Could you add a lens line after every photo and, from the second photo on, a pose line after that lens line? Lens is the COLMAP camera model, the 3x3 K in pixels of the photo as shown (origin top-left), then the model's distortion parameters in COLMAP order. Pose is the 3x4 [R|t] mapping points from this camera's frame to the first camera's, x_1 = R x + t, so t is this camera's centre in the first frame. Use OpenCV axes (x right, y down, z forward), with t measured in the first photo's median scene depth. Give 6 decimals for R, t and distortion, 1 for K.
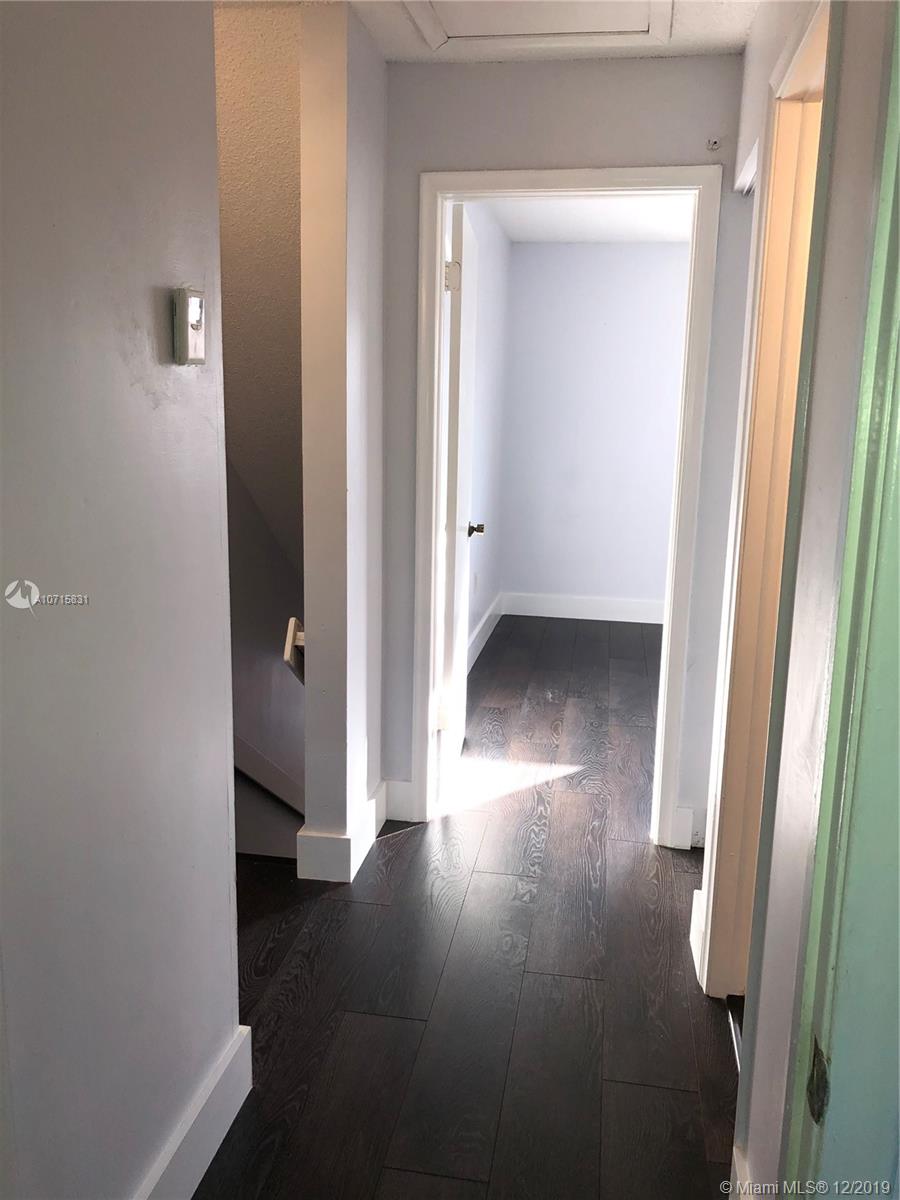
lens RADIAL K [[990.2, 0, 450.0], [0, 990.2, 600.0], [0, 0, 1]] dist [0.083090, -0.106131]
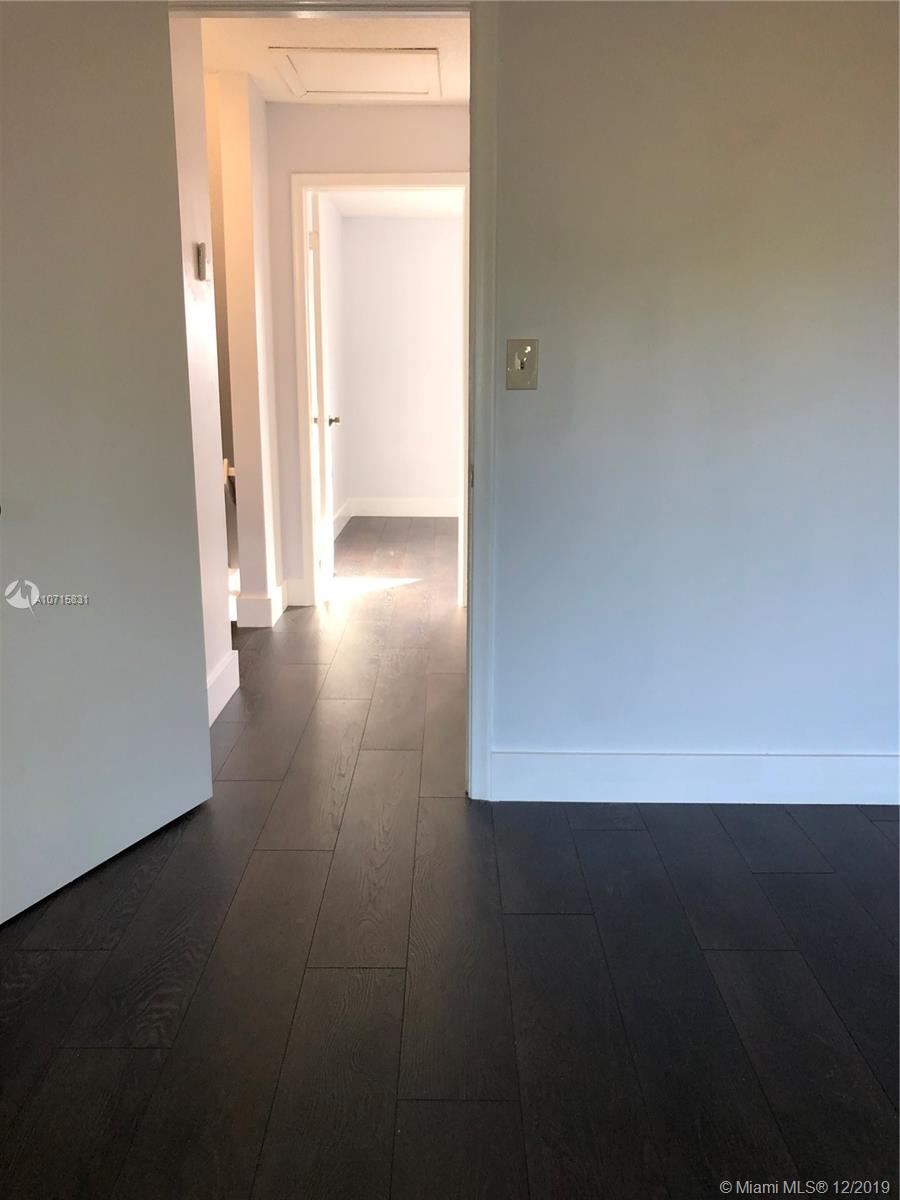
lens RADIAL K [[990.2, 0, 450.0], [0, 990.2, 600.0], [0, 0, 1]] dist [0.083090, -0.106131]
pose [[0.985892, -0.051599, 0.159232, -0.063286], [0.047351, 0.998417, 0.030363, 0.187069], [-0.160547, -0.022395, 0.986774, -0.554577]]
